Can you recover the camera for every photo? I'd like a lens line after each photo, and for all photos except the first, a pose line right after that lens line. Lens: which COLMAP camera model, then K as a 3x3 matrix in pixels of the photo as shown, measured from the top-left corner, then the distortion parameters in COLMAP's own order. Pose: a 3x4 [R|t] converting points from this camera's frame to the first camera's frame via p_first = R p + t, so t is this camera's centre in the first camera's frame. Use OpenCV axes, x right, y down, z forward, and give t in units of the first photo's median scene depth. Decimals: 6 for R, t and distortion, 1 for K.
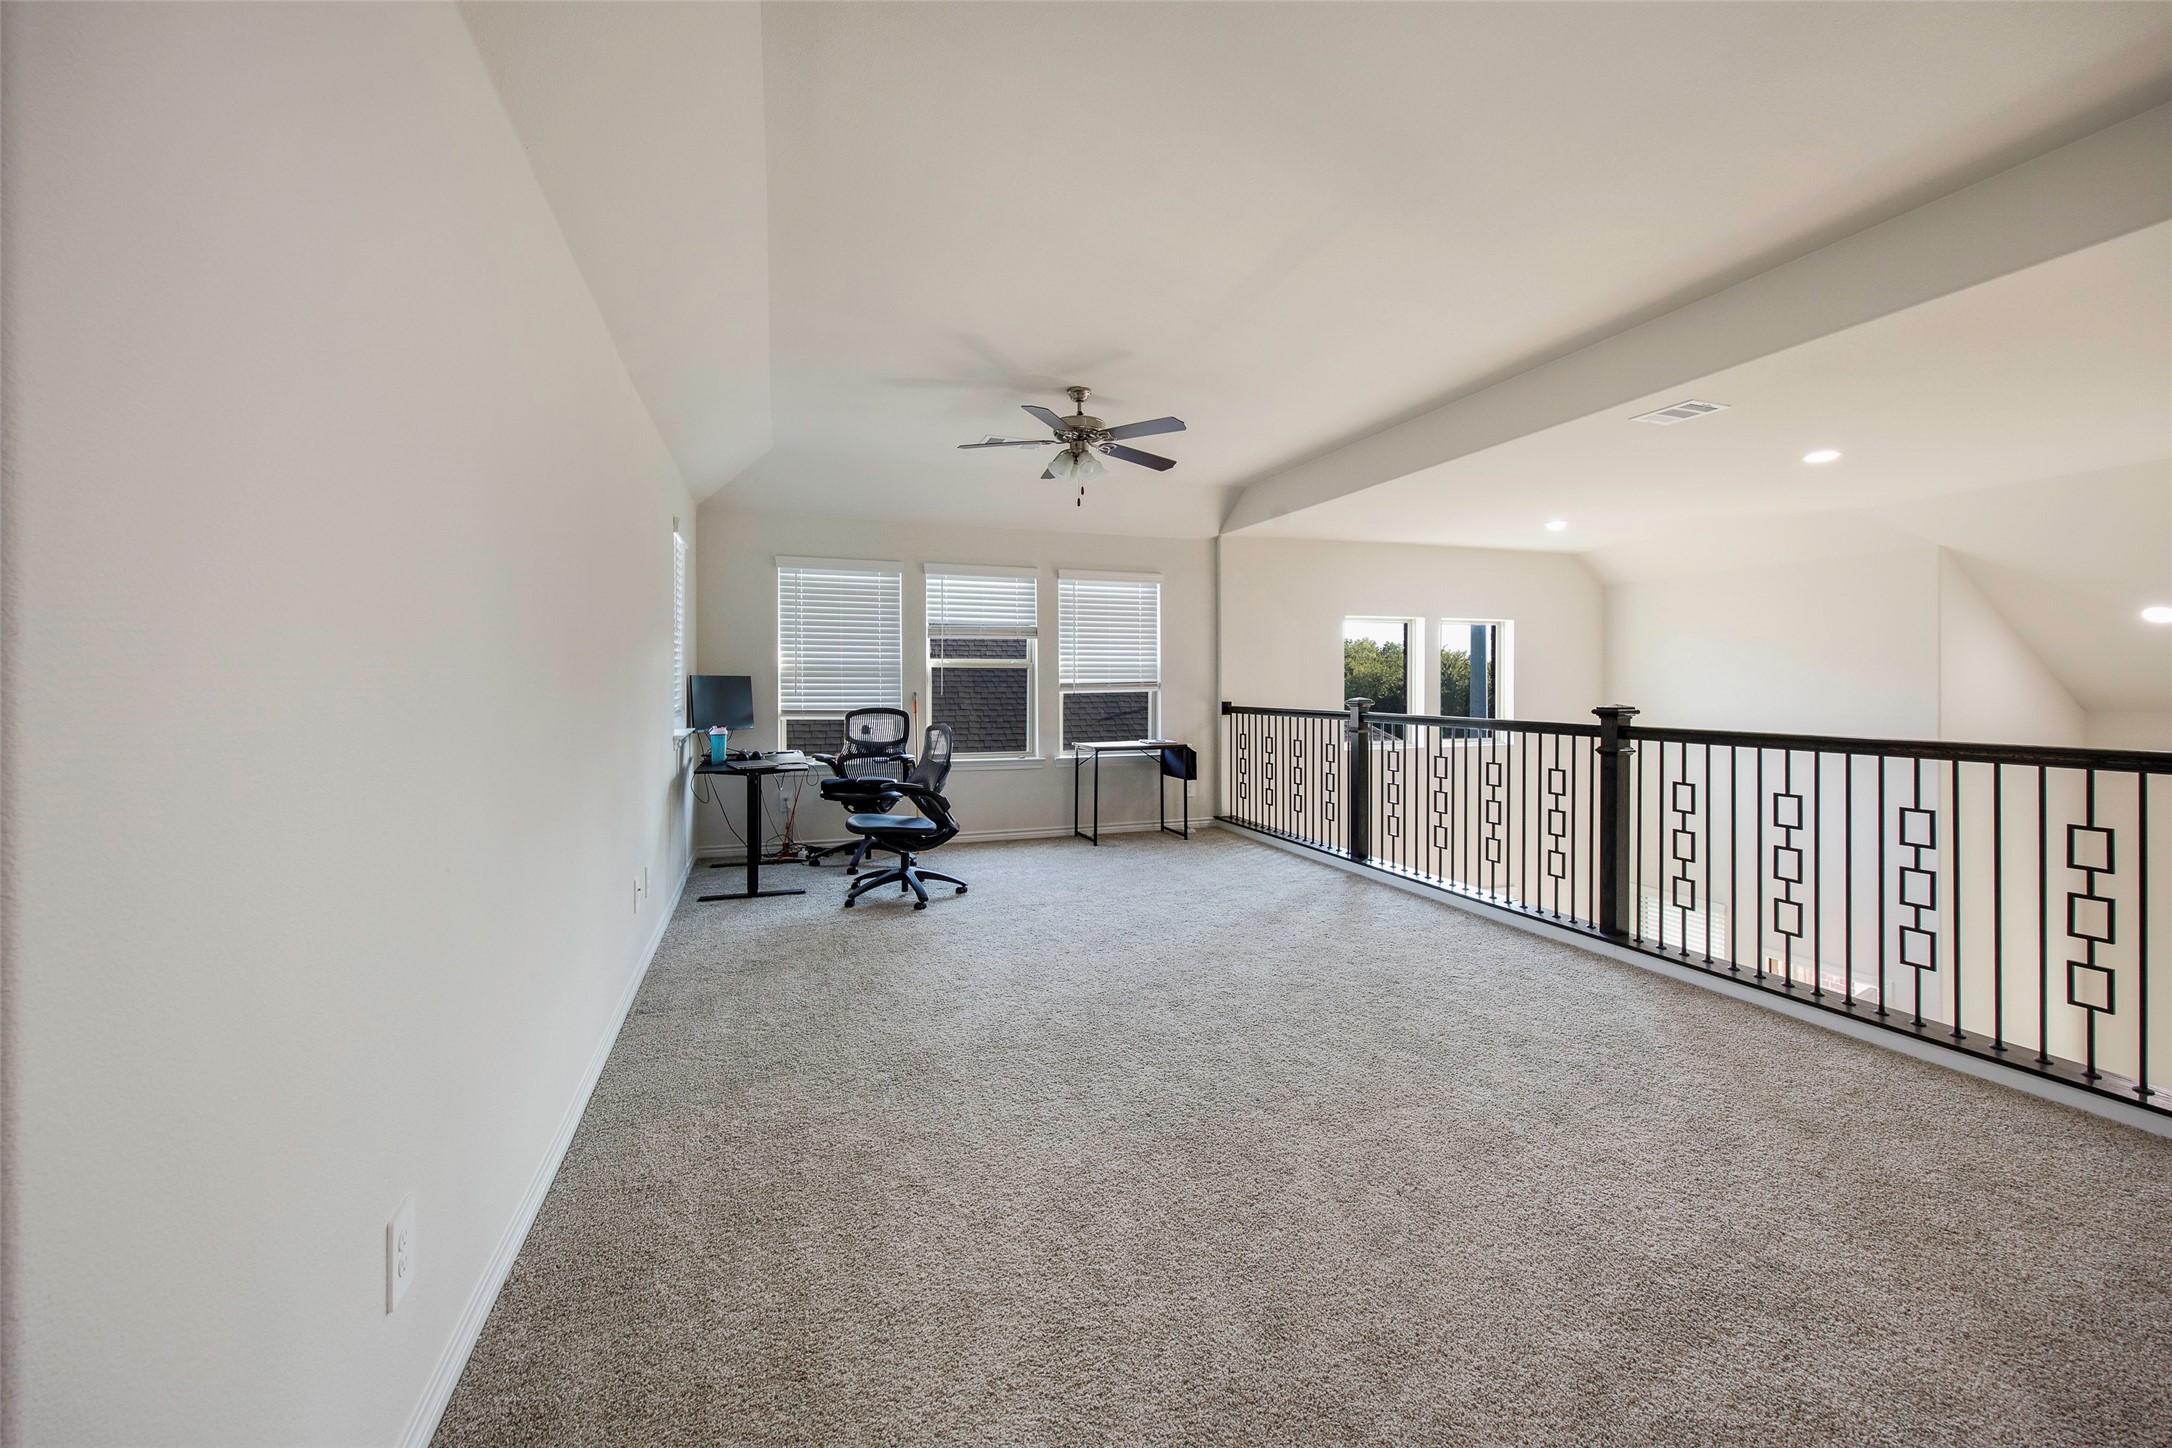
lens RADIAL K [[839.5, 0, 1036.3], [0, 839.5, 695.4], [0, 0, 1]] dist [0.001720, 0.000053]
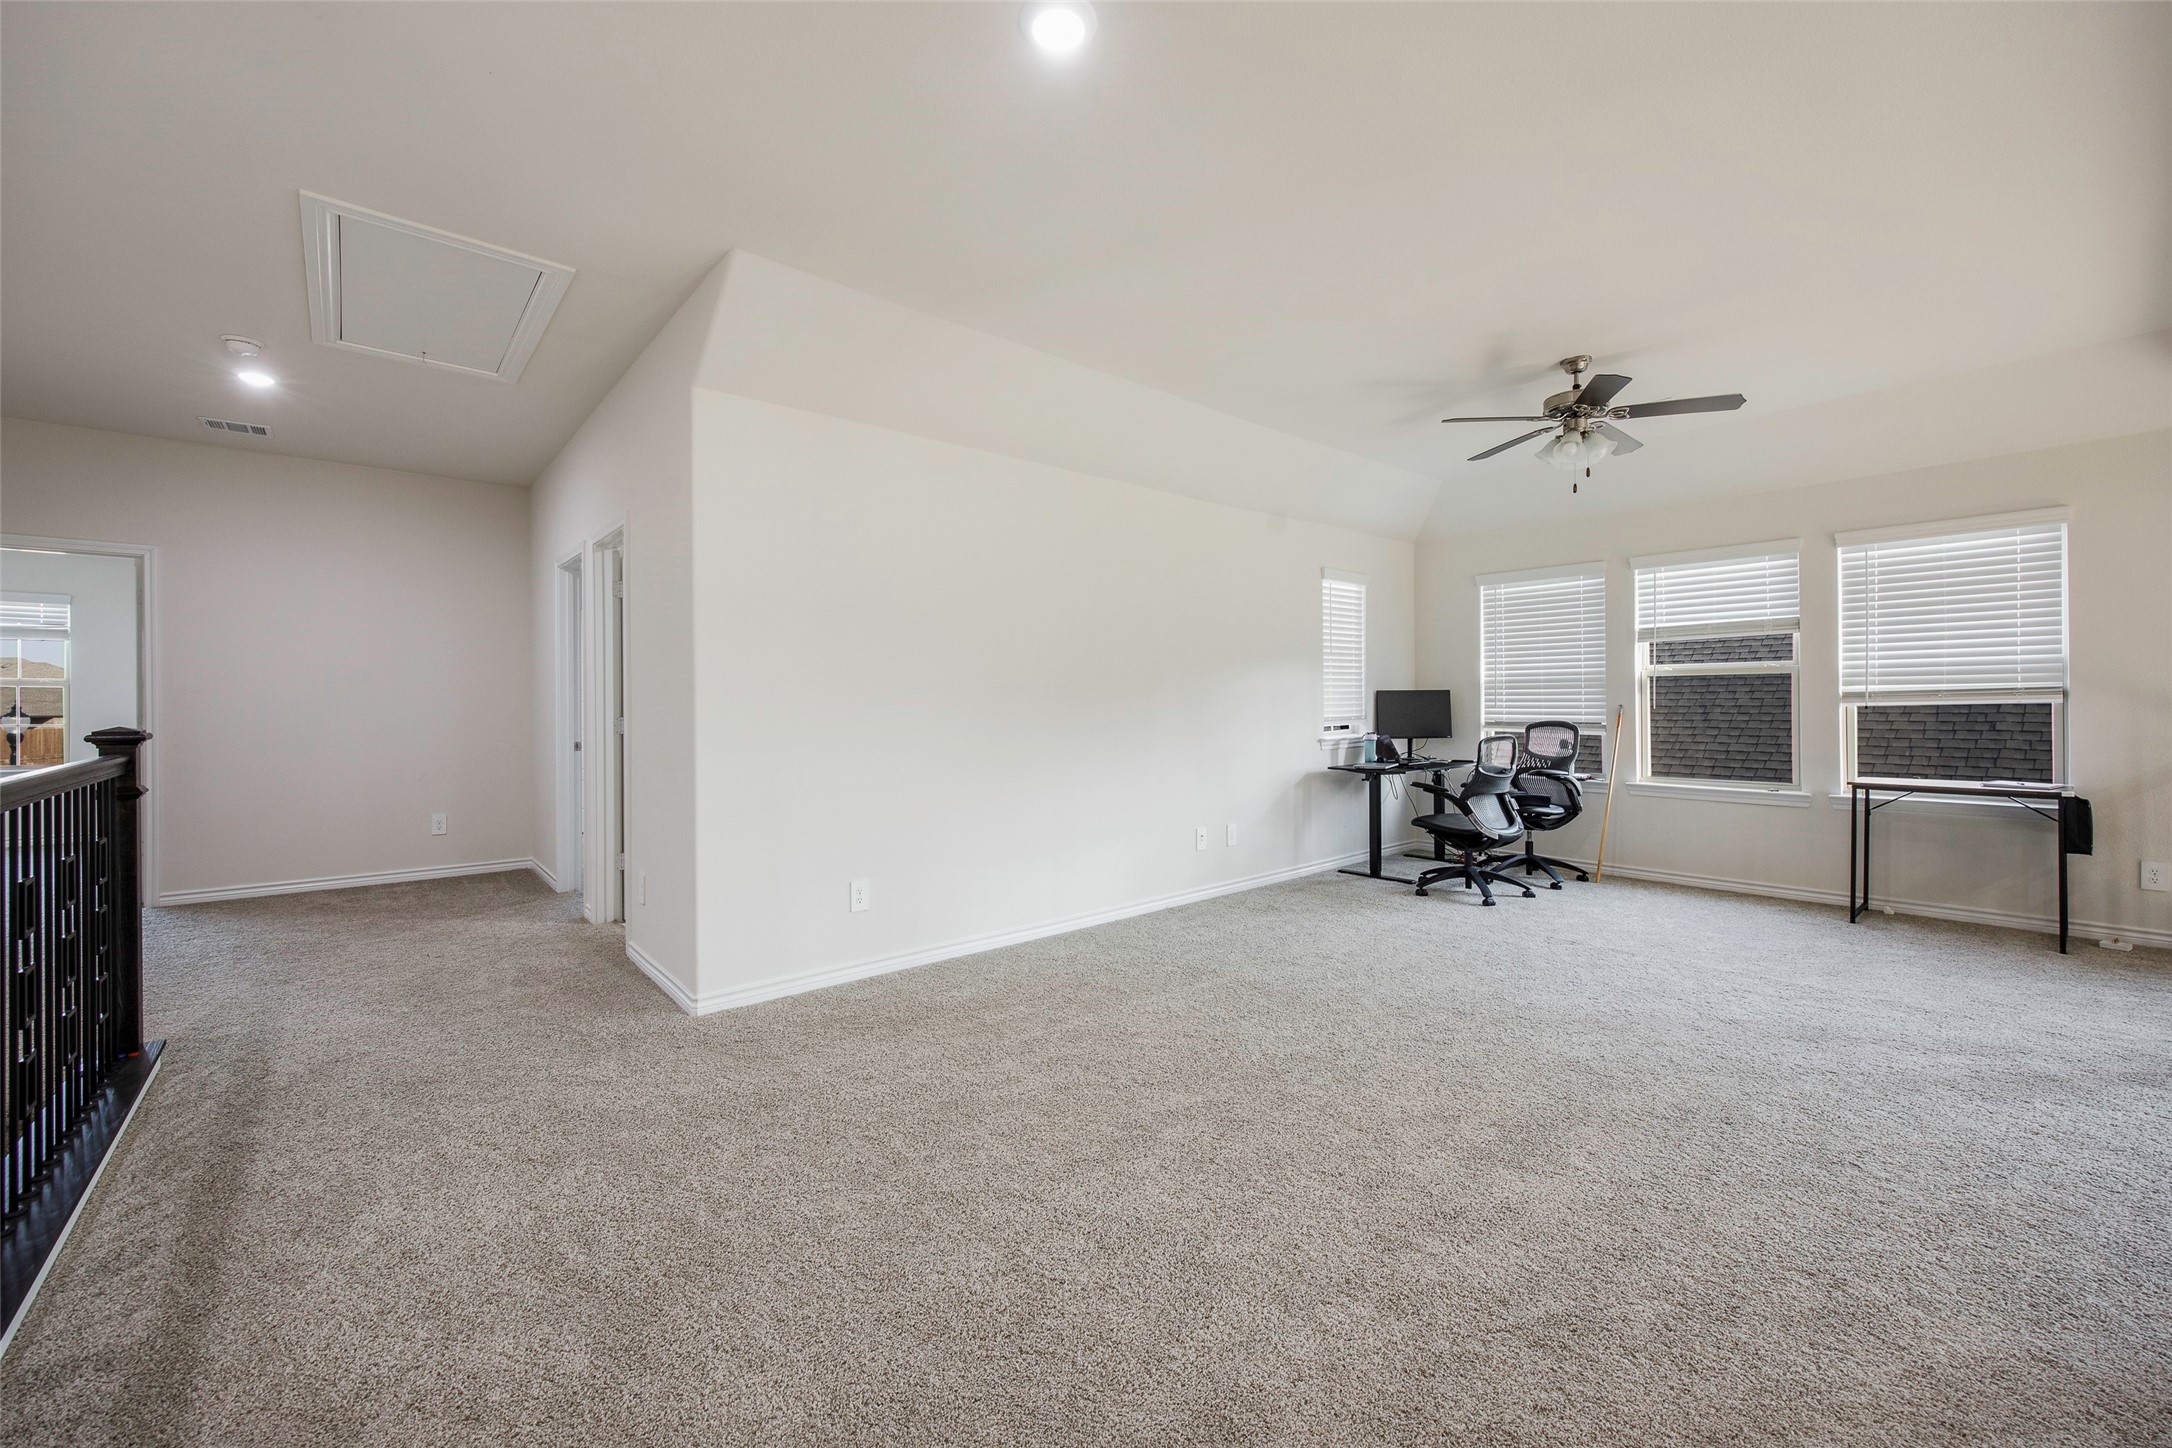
lens RADIAL K [[839.5, 0, 1079.5], [0, 839.5, 708.4], [0, 0, 1]] dist [0.001720, 0.000053]
pose [[0.384982, 0.003918, -0.922916, 0.447261], [-0.003716, 0.999989, 0.002695, -0.000009], [0.922916, 0.002393, 0.384993, 0.124321]]
